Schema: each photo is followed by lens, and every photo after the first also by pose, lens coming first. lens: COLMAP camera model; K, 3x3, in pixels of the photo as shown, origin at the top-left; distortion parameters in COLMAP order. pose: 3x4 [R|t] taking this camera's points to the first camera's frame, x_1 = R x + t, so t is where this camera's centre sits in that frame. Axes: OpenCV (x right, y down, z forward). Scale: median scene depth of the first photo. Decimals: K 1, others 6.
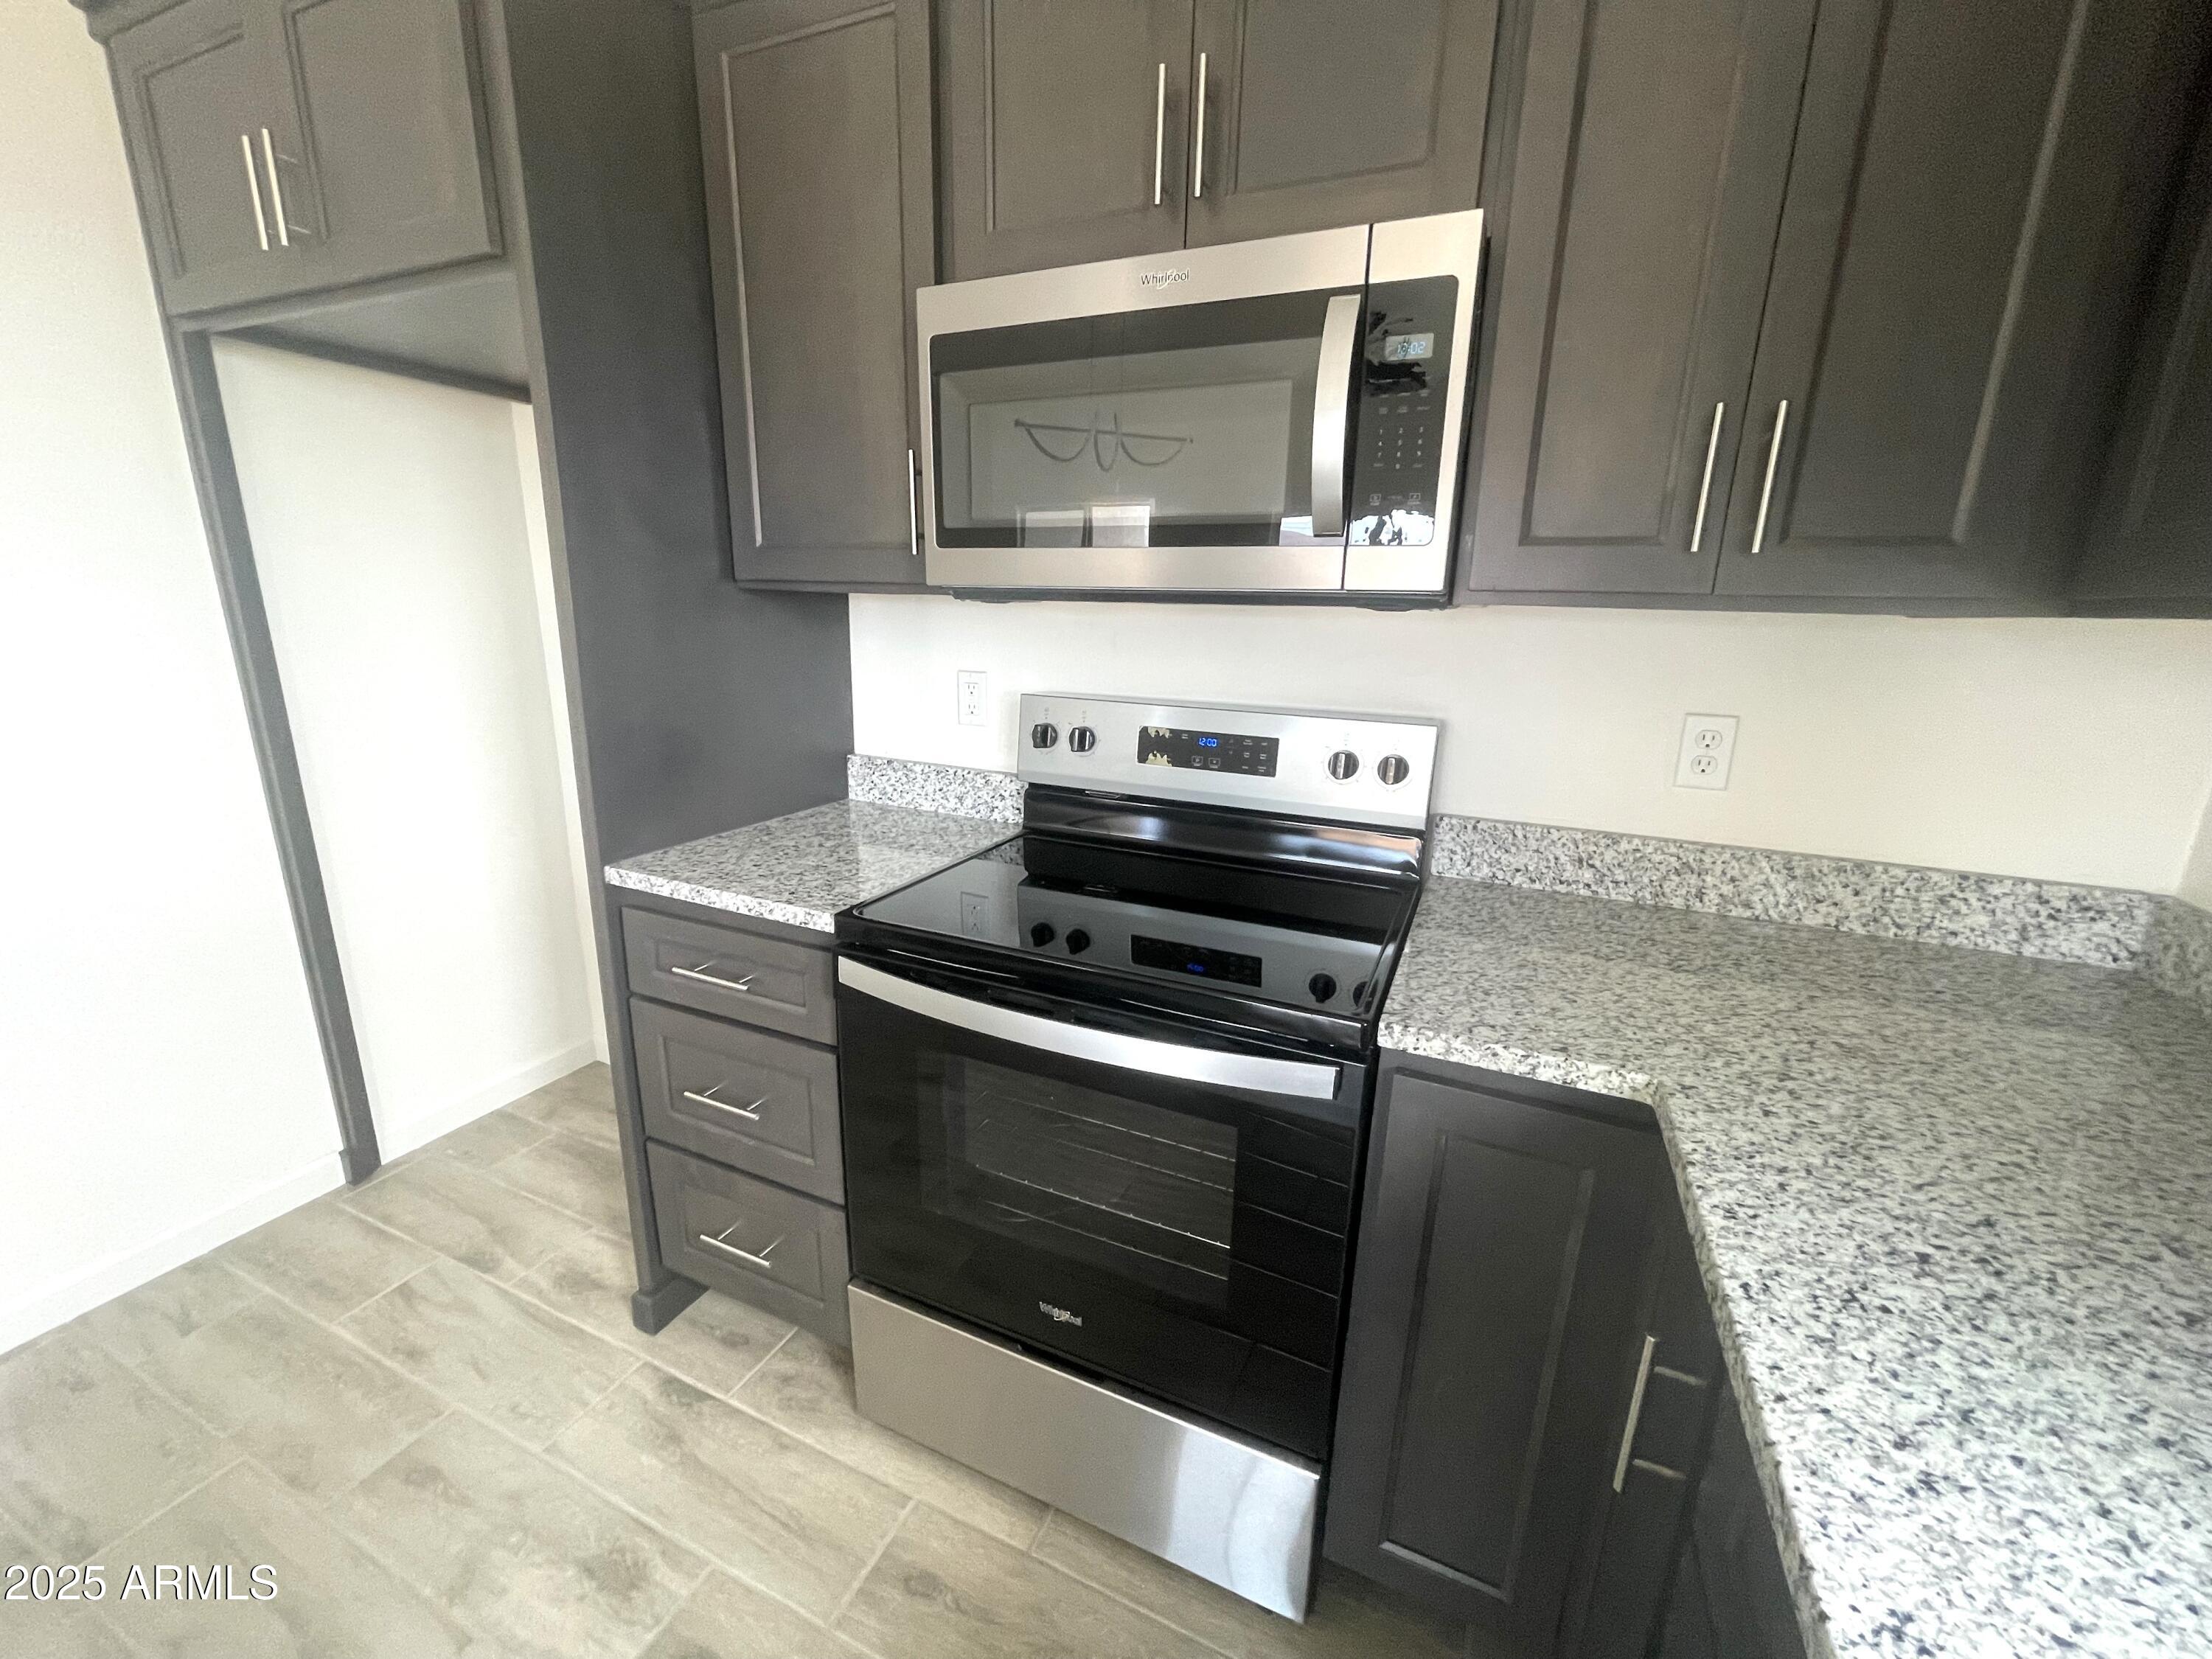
lens RADIAL K [[893.9, 0, 1106.0], [0, 893.9, 829.5], [0, 0, 1]] dist [-0.003555, 0.000011]
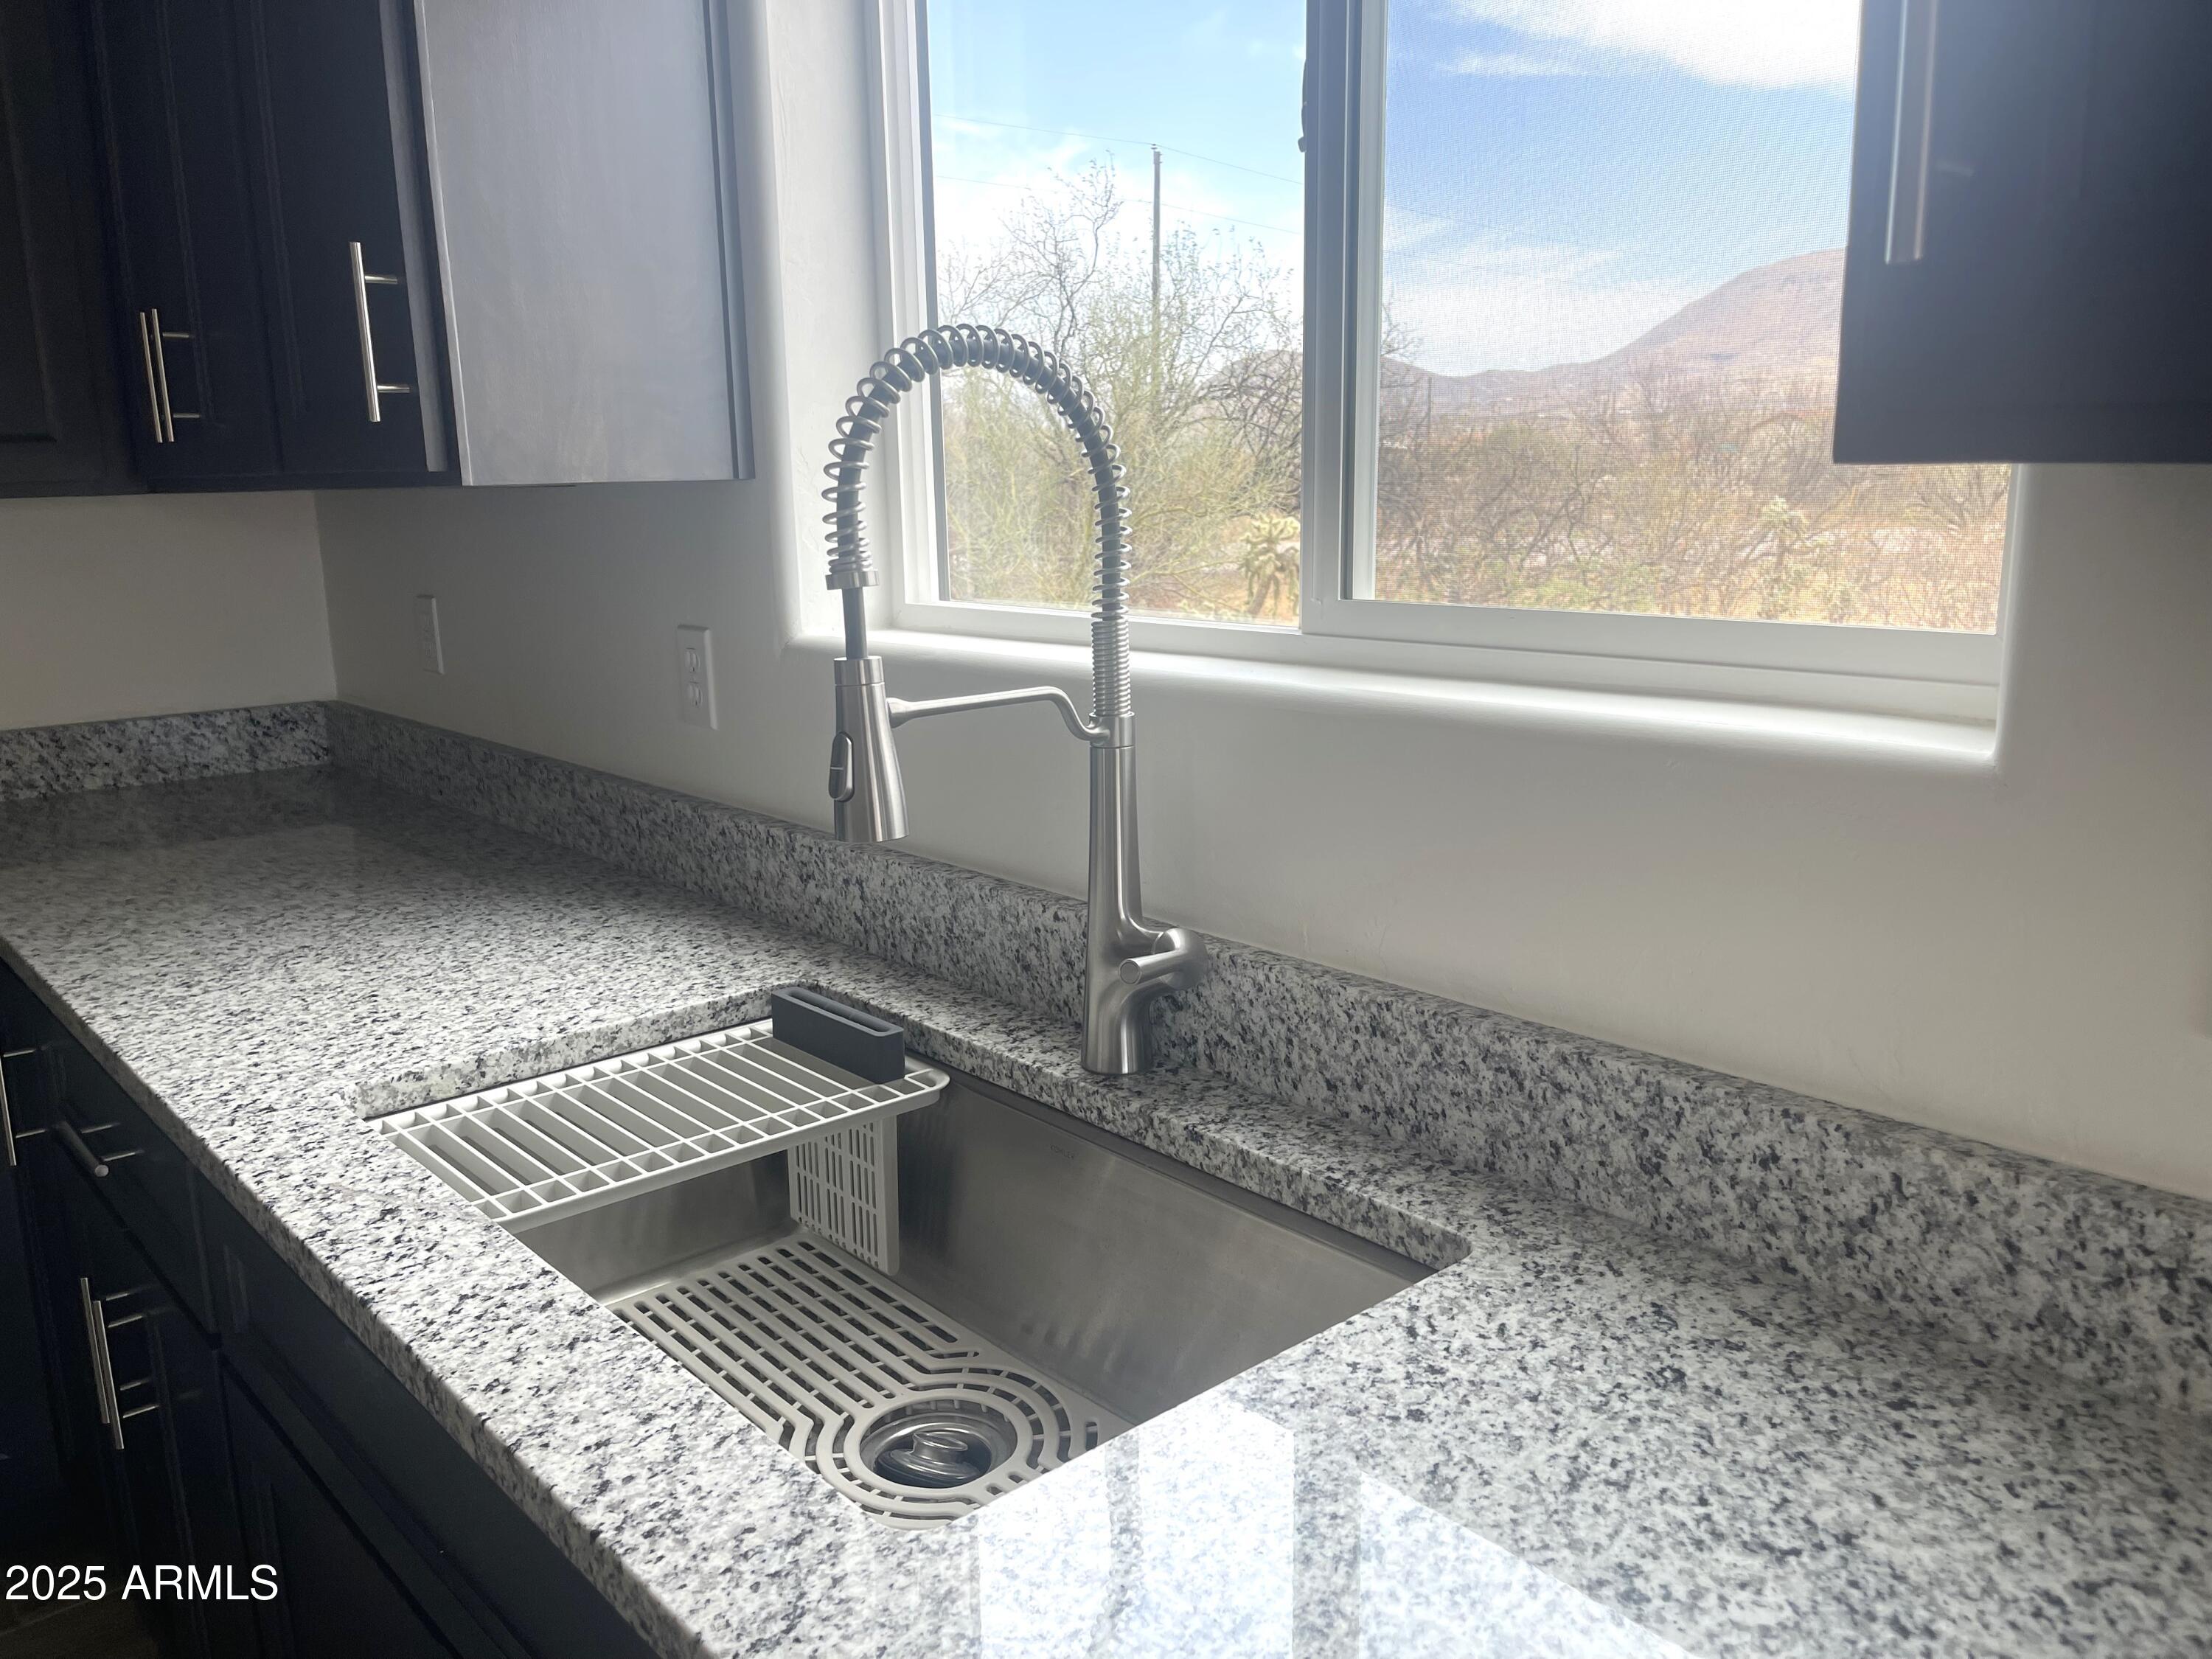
lens RADIAL K [[1690.6, 0, 1106.0], [0, 1690.6, 829.5], [0, 0, 1]] dist [0.000640, -0.000382]
pose [[0.406342, -0.219846, 0.886879, -0.535905], [0.254822, 0.959379, 0.121065, 0.227478], [-0.877469, 0.176803, 0.445858, -0.986049]]
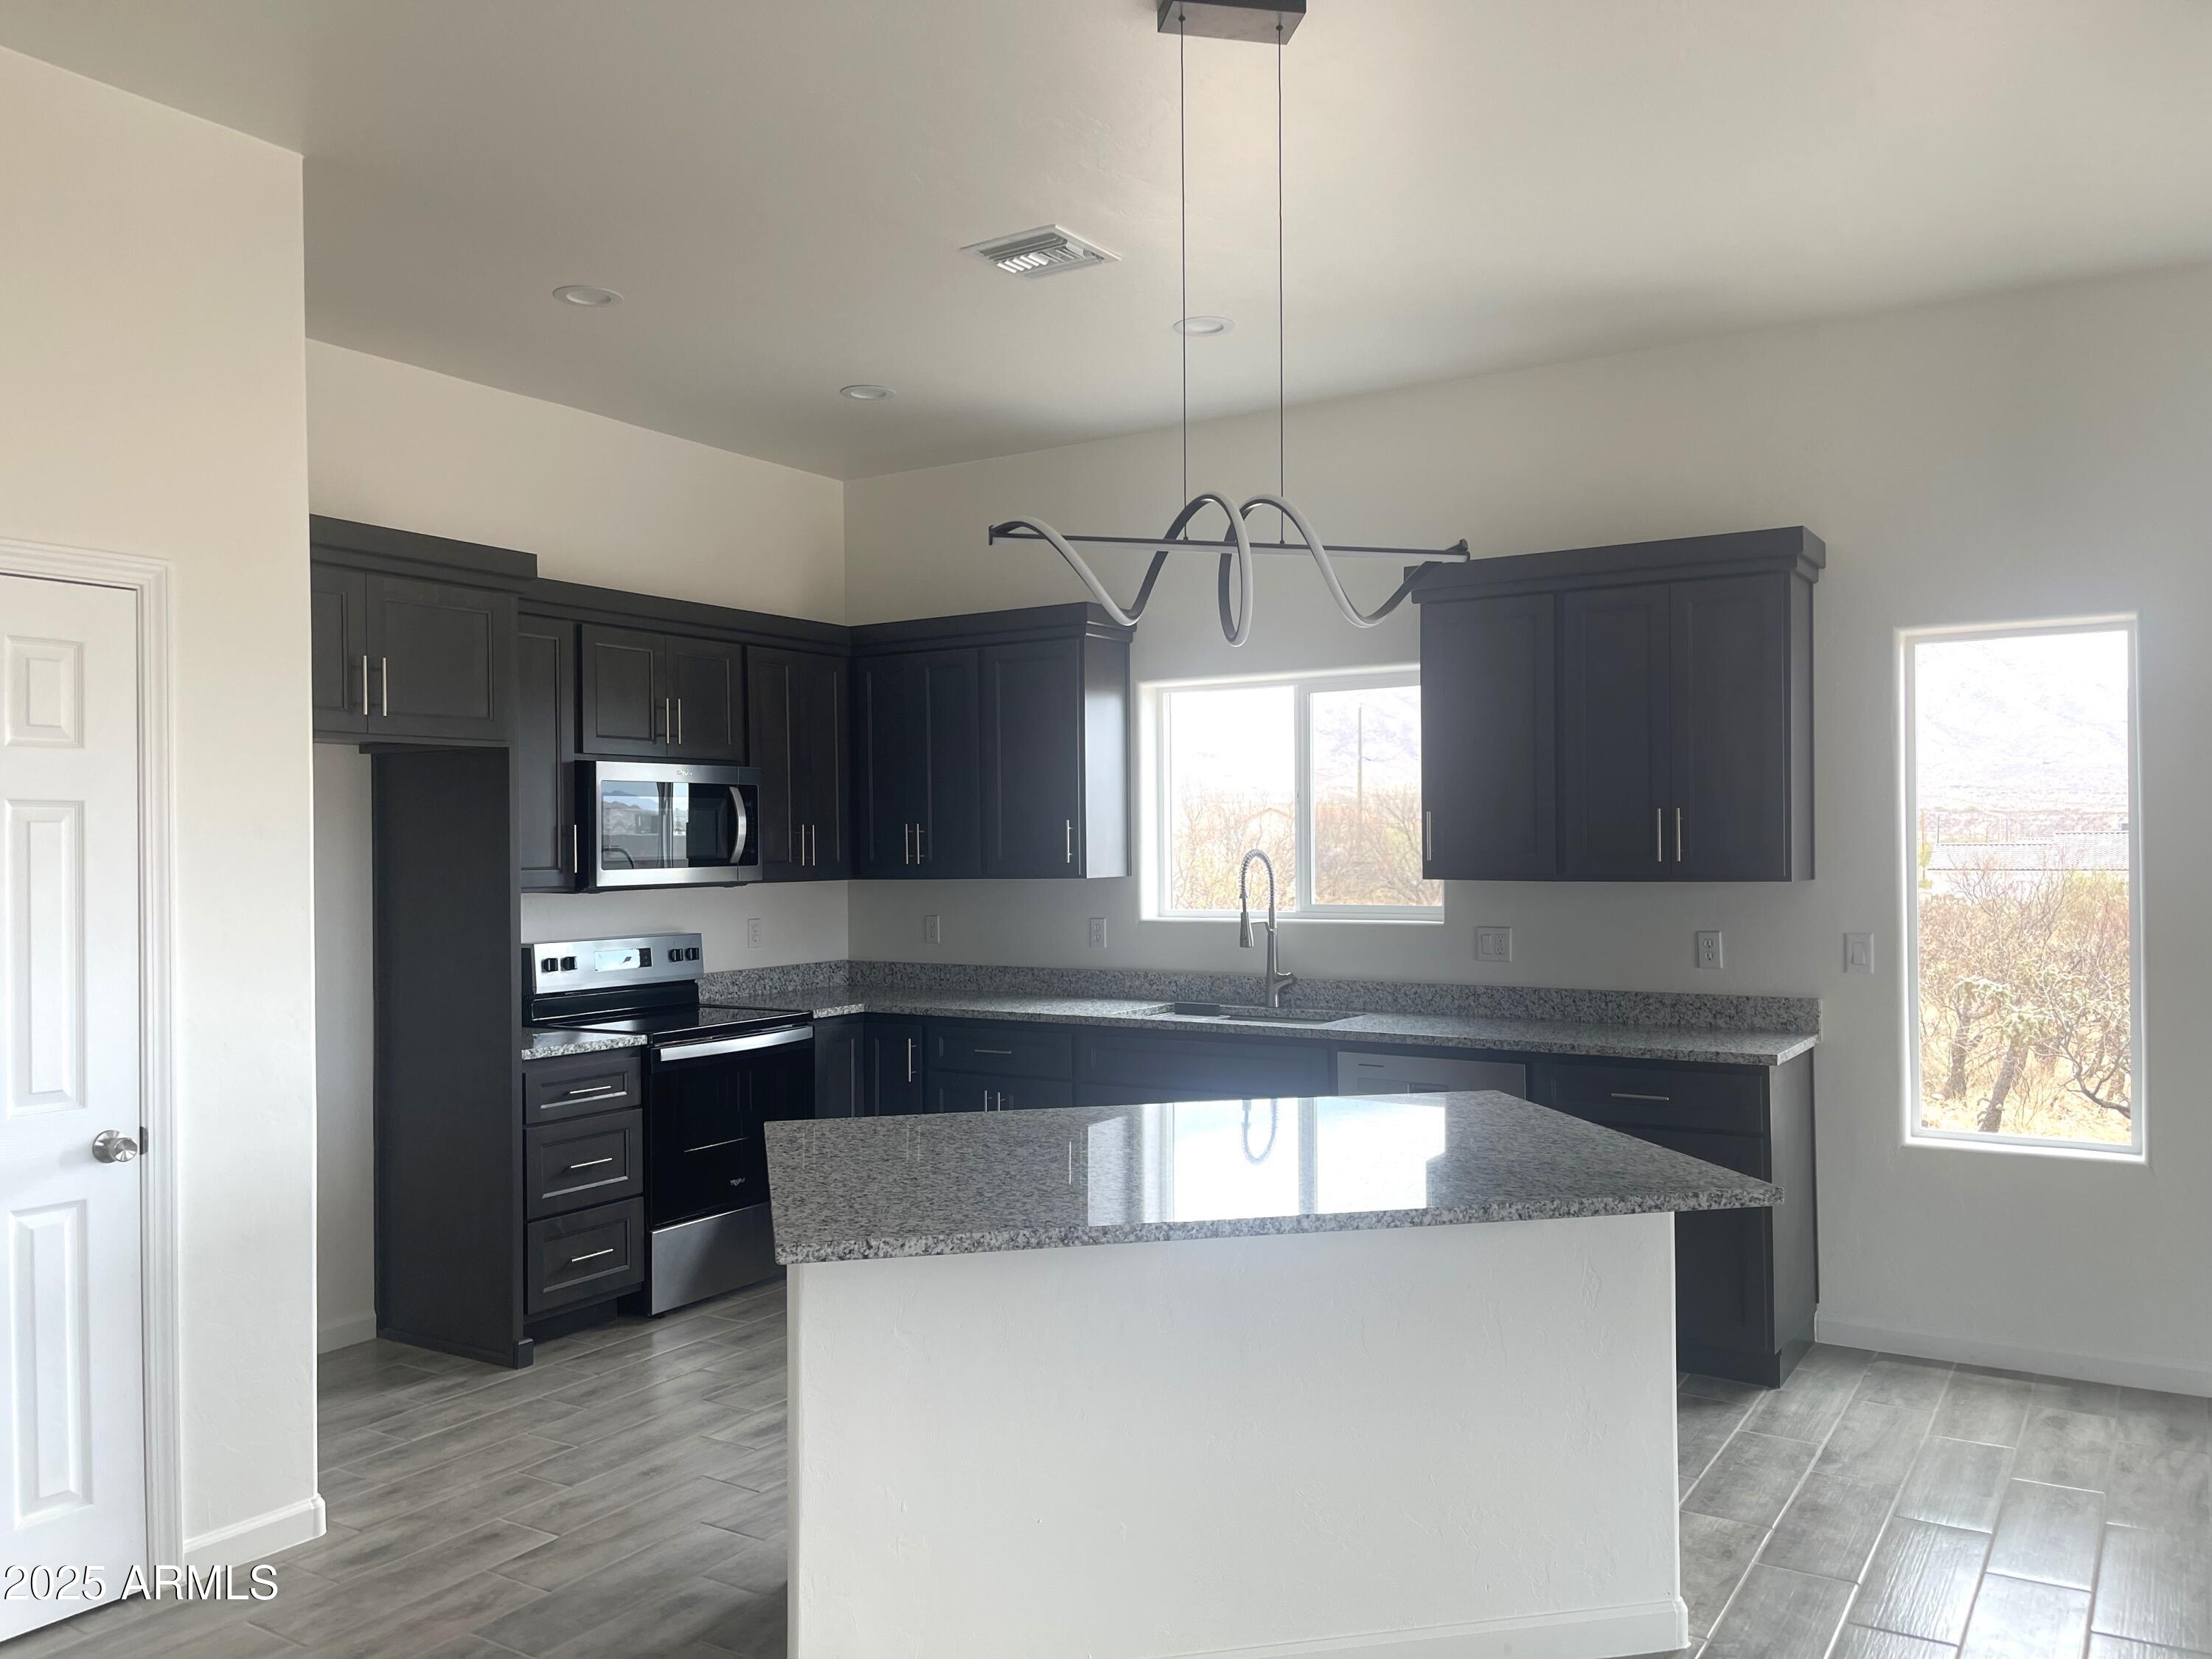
lens RADIAL K [[1690.6, 0, 1106.0], [0, 1690.6, 829.5], [0, 0, 1]] dist [0.000640, -0.000382]
pose [[0.139276, -0.017541, 0.990098, -4.479536], [0.264857, 0.964077, -0.020177, -0.008440], [-0.954177, 0.265045, 0.138919, -0.833069]]
